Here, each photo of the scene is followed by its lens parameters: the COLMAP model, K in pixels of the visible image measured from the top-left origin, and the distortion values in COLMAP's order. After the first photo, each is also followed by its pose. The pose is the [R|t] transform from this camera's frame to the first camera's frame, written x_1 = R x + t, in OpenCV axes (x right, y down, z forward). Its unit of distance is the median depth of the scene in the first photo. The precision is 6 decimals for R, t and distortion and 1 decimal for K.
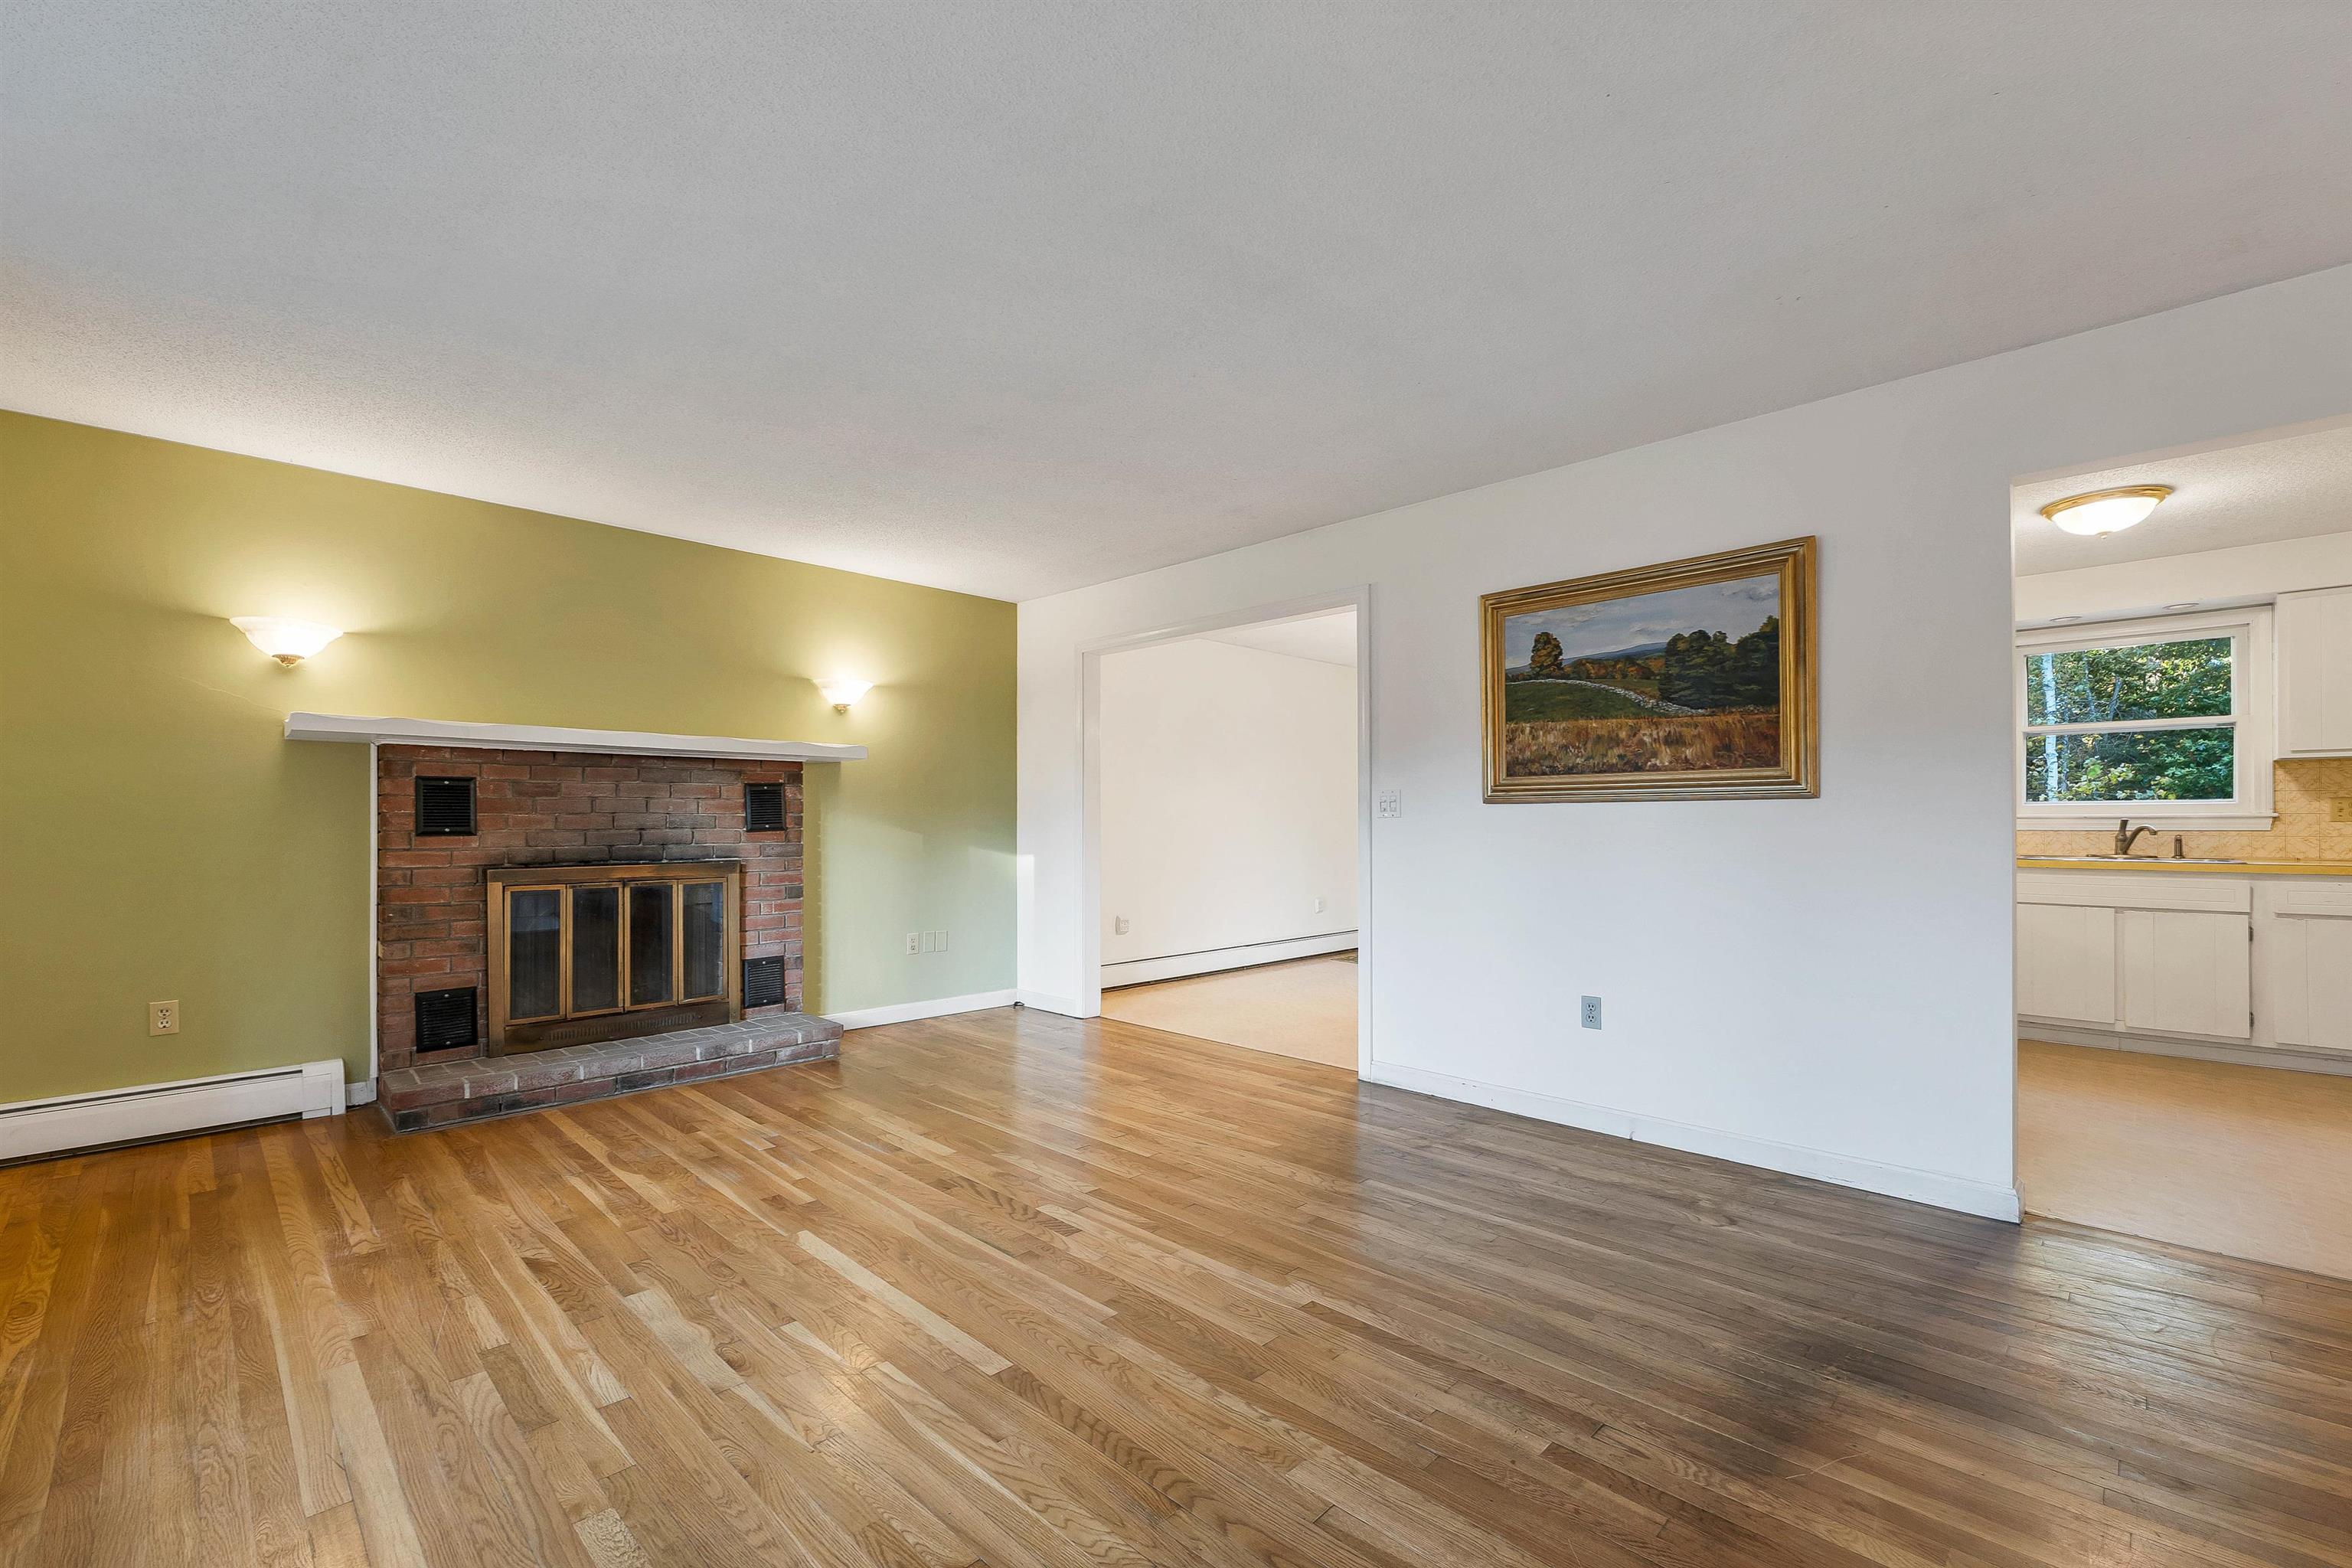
lens RADIAL K [[988.3, 0, 1155.7], [0, 988.3, 823.7], [0, 0, 1]] dist [0.002224, -0.000327]
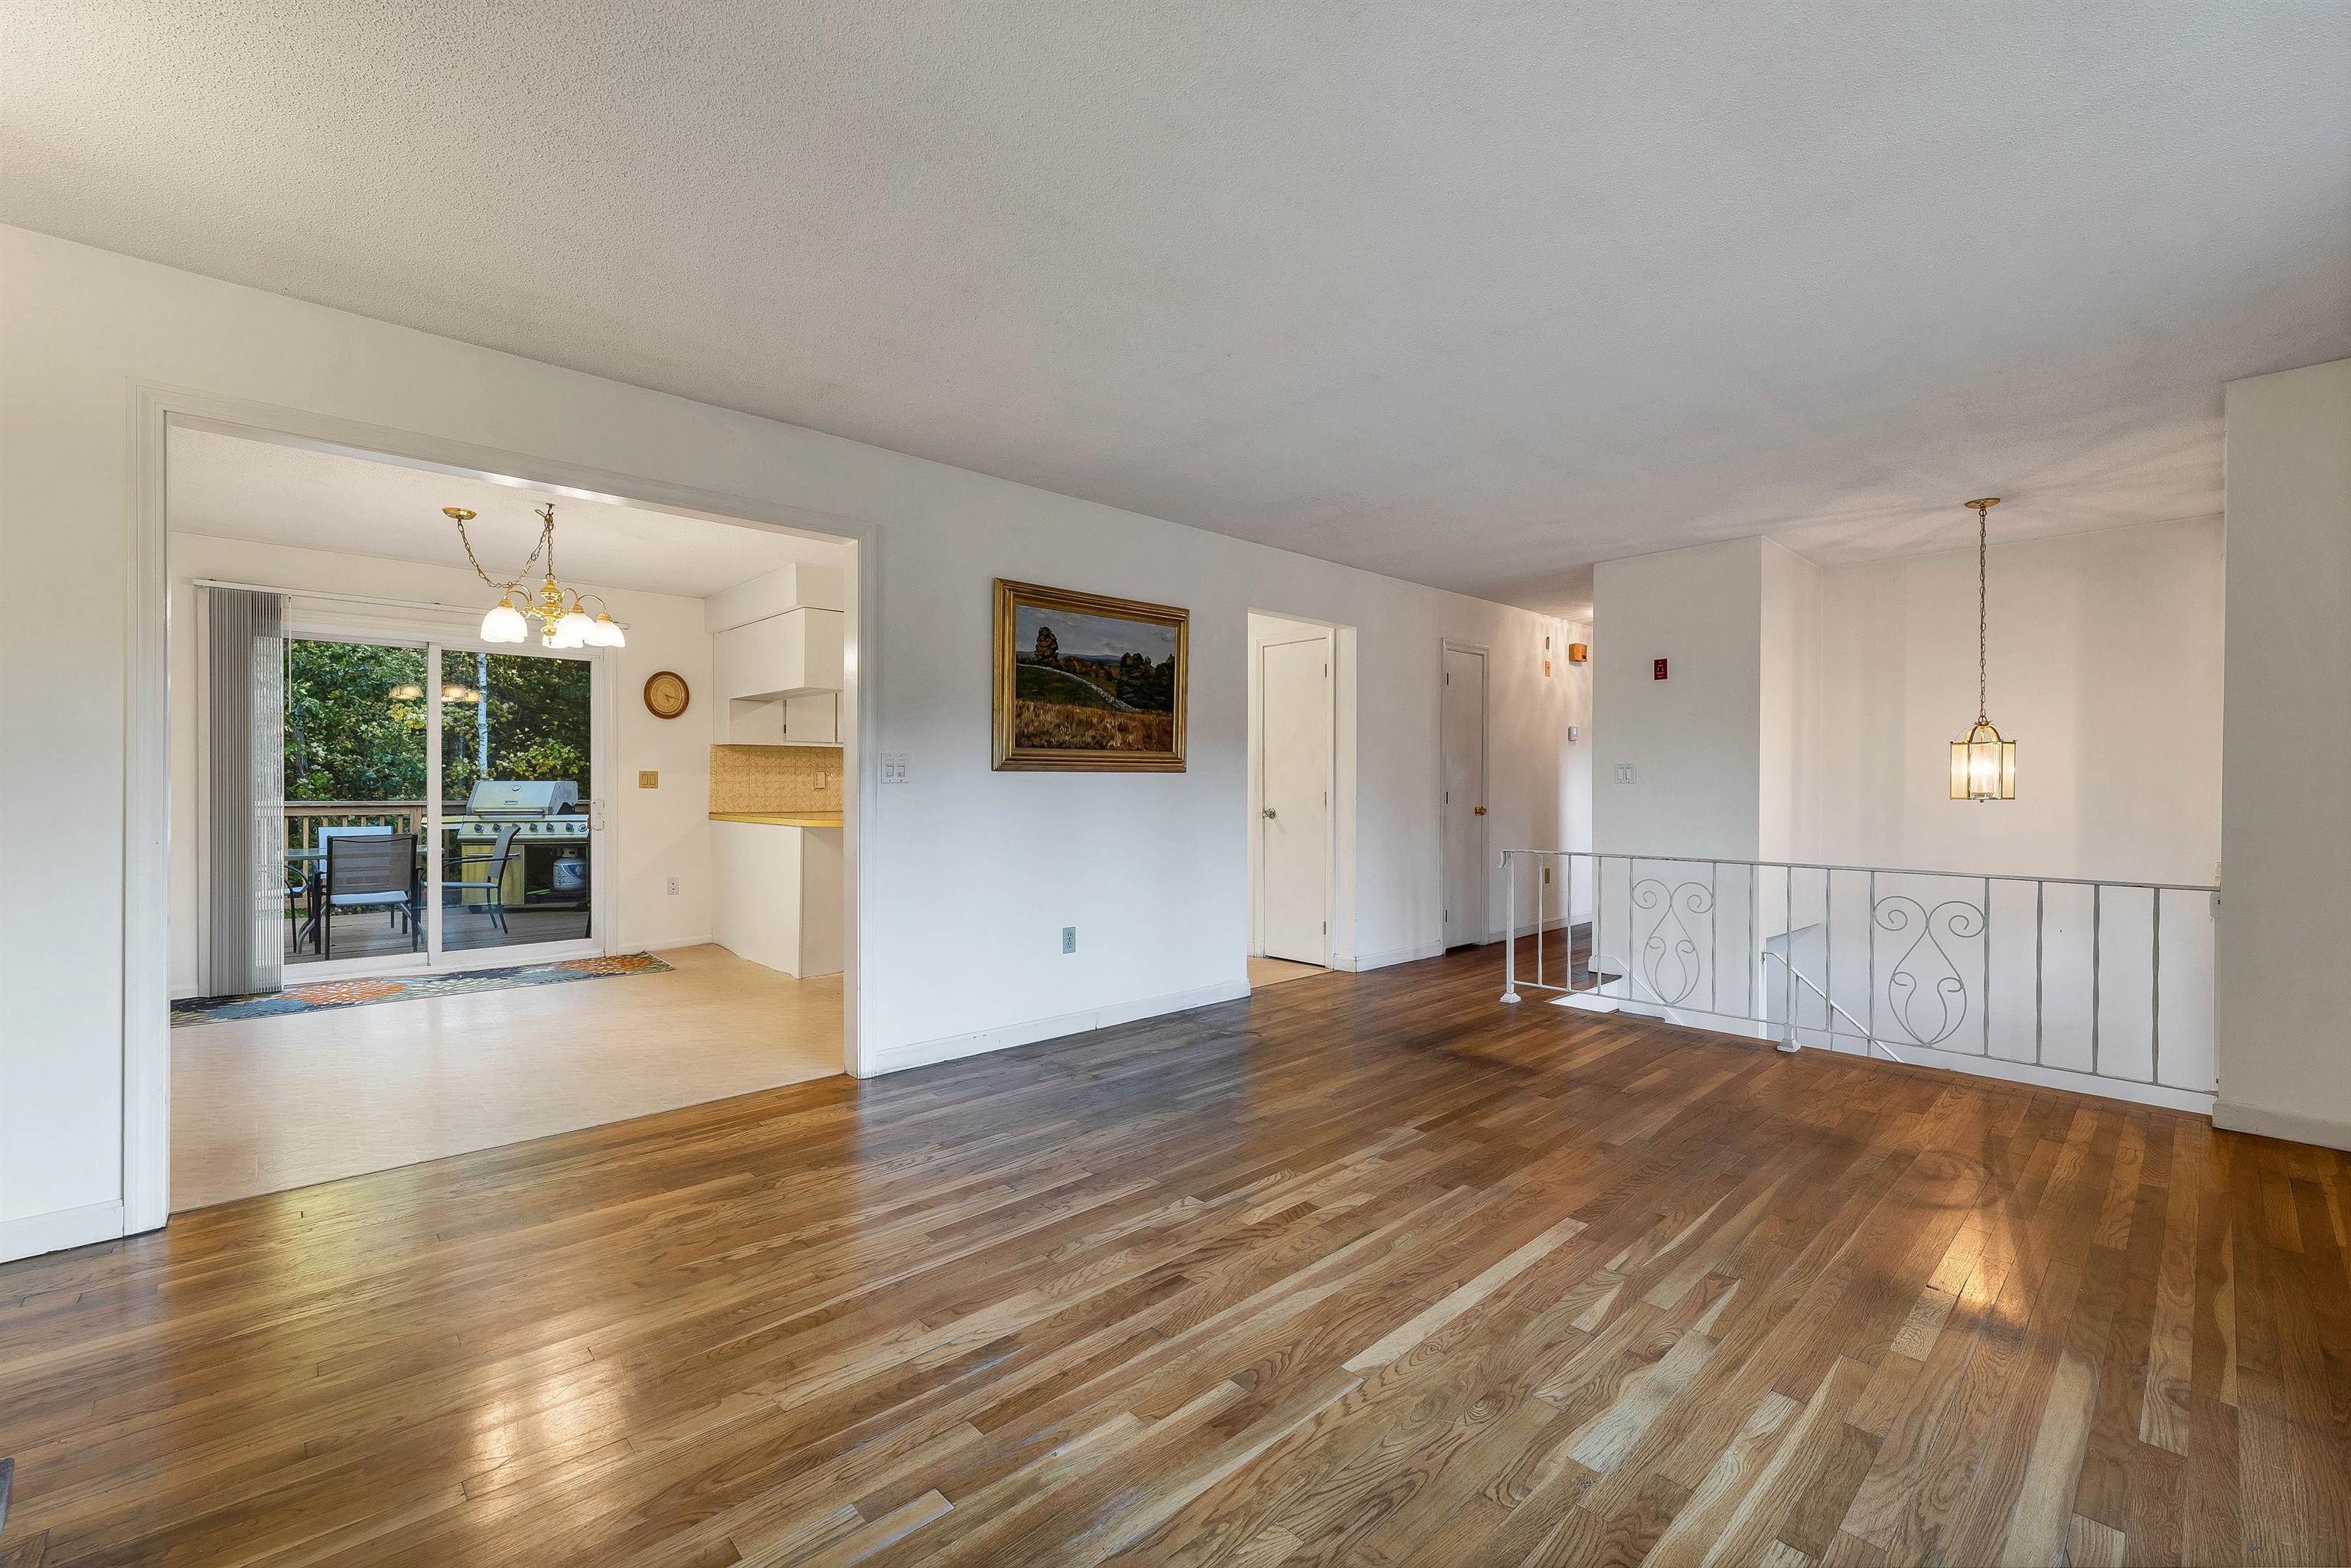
lens RADIAL K [[987.8, 0, 1185.1], [0, 987.8, 794.3], [0, 0, 1]] dist [0.002224, -0.000327]
pose [[0.019089, -0.007959, 0.999786, -0.761287], [0.001031, 0.999968, 0.007940, -0.002995], [-0.999817, 0.000879, 0.019097, 0.788570]]
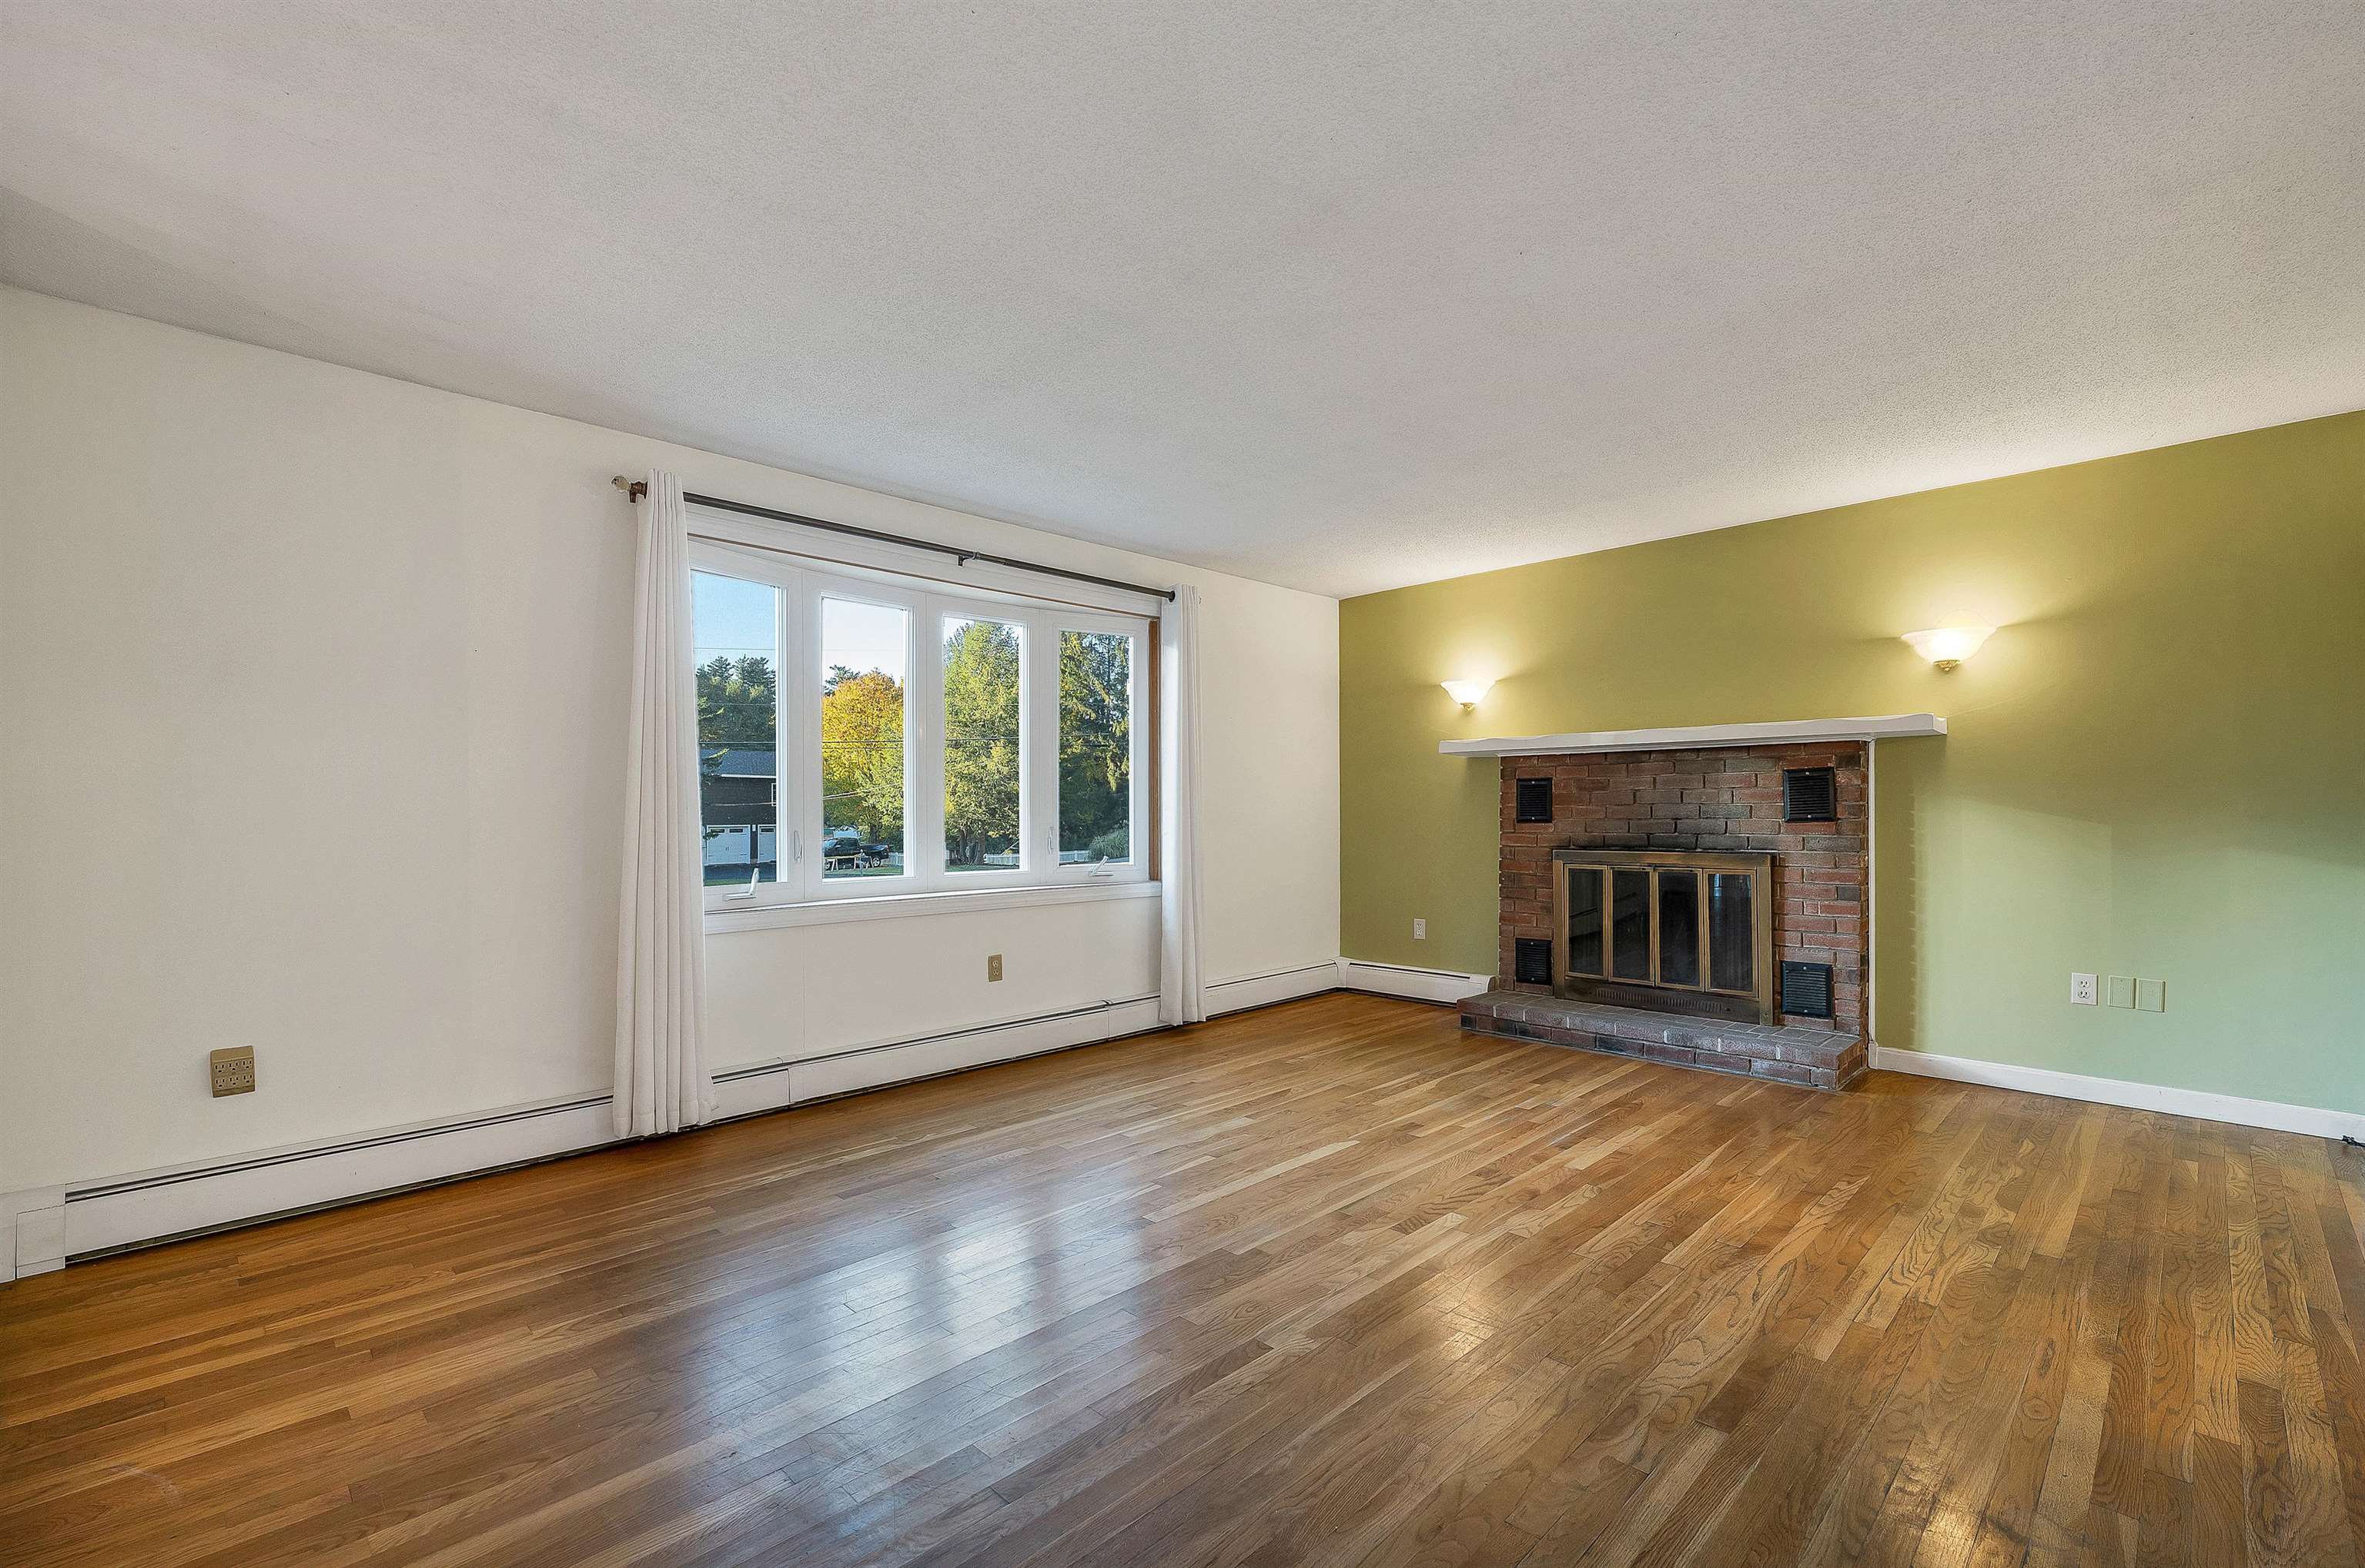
lens RADIAL K [[1003.0, 0, 1200.7], [0, 1003.0, 825.5], [0, 0, 1]] dist [0.000589, 0.000073]
pose [[0.016076, 0.013496, -0.999780, 0.646511], [0.002145, 0.999906, 0.013532, -0.003545], [0.999868, -0.002362, 0.016046, 0.560078]]
